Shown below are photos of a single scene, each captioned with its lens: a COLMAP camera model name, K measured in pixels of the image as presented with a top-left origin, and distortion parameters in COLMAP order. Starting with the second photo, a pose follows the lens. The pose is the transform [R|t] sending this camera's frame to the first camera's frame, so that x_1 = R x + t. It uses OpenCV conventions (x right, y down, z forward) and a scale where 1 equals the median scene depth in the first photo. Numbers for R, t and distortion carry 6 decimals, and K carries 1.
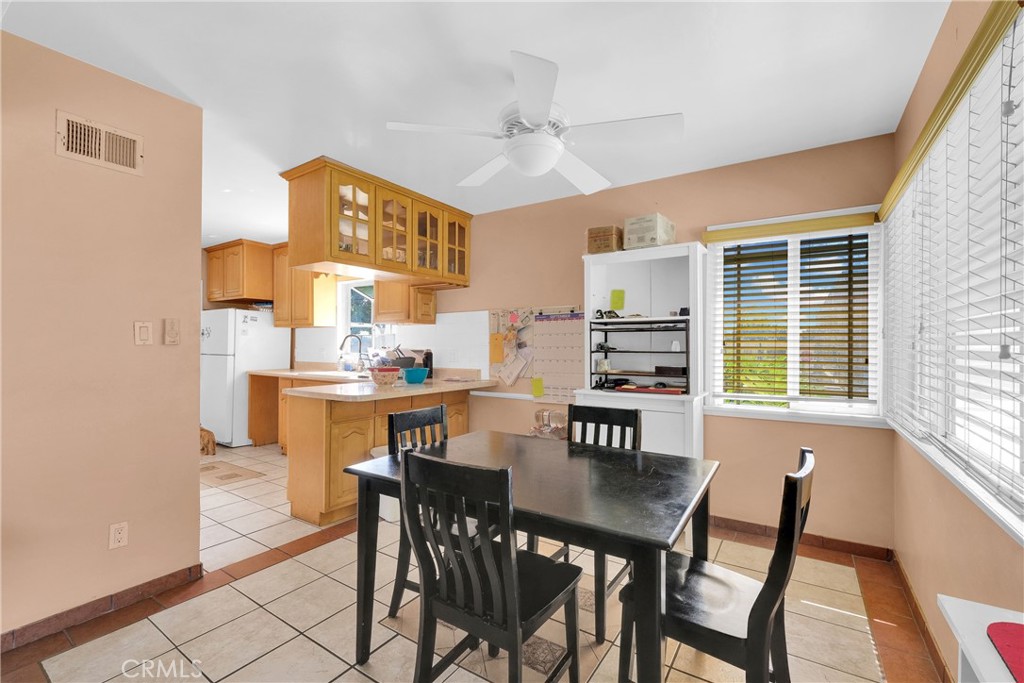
lens RADIAL K [[441.2, 0, 510.2], [0, 441.2, 343.2], [0, 0, 1]] dist [-0.002948, -0.001186]
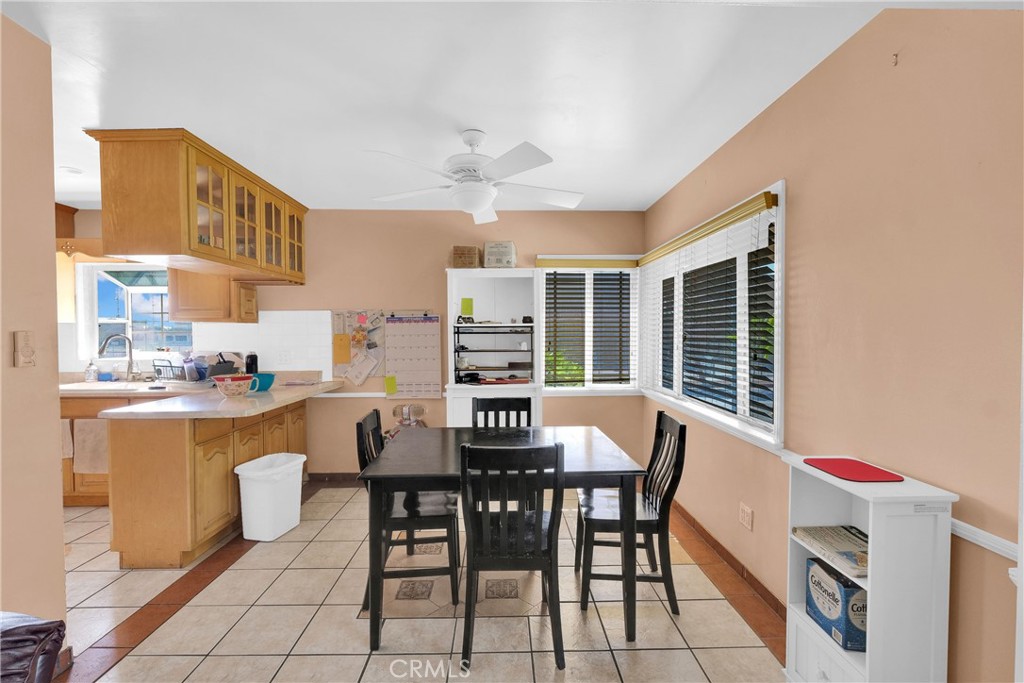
lens RADIAL K [[441.2, 0, 510.2], [0, 441.2, 343.2], [0, 0, 1]] dist [-0.002948, -0.001186]
pose [[0.821407, -0.019984, 0.569992, -0.303572], [0.003935, 0.999561, 0.029373, -0.031151], [-0.570328, -0.021884, 0.821125, -0.035730]]
